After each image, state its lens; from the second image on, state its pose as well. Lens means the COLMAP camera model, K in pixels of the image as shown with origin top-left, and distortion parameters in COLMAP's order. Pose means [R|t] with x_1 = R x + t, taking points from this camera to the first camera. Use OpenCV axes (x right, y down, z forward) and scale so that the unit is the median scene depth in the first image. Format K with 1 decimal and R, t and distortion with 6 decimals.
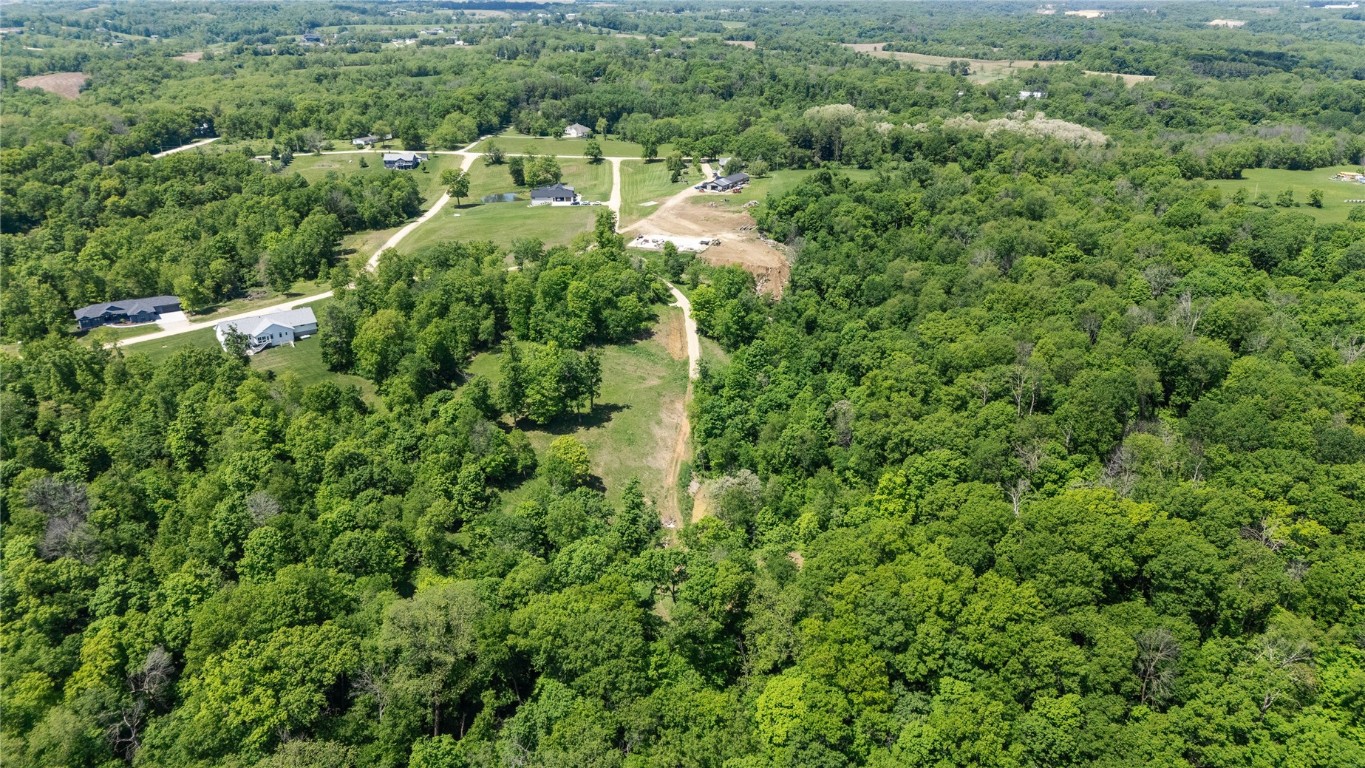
lens RADIAL K [[1023.9, 0, 682.5], [0, 1023.9, 384.0], [0, 0, 1]] dist [0.081801, -0.076097]
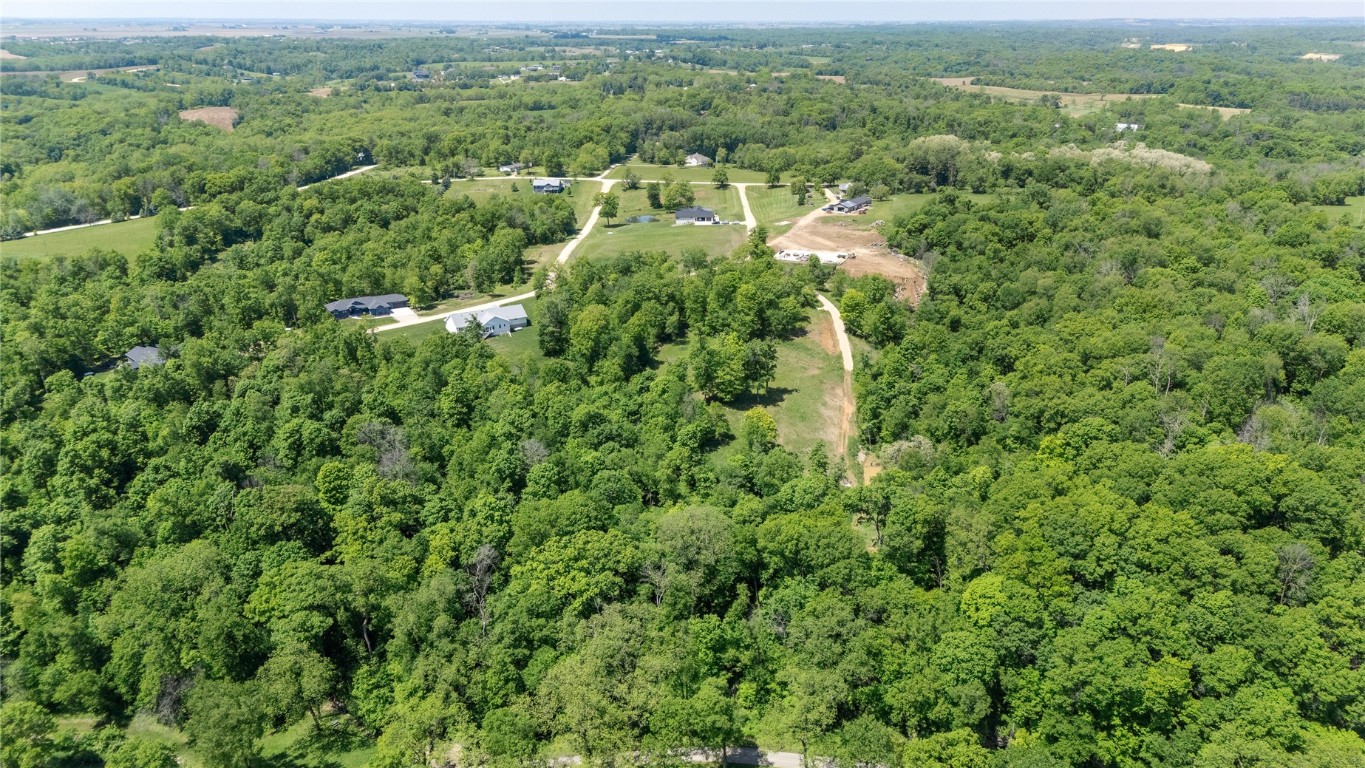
lens RADIAL K [[1023.9, 0, 682.5], [0, 1023.9, 384.0], [0, 0, 1]] dist [0.081801, -0.076097]
pose [[0.997668, 0.018069, -0.065824, -0.094175], [-0.020063, 0.999356, -0.029745, 0.045901], [0.065244, 0.030997, 0.997388, -0.144375]]
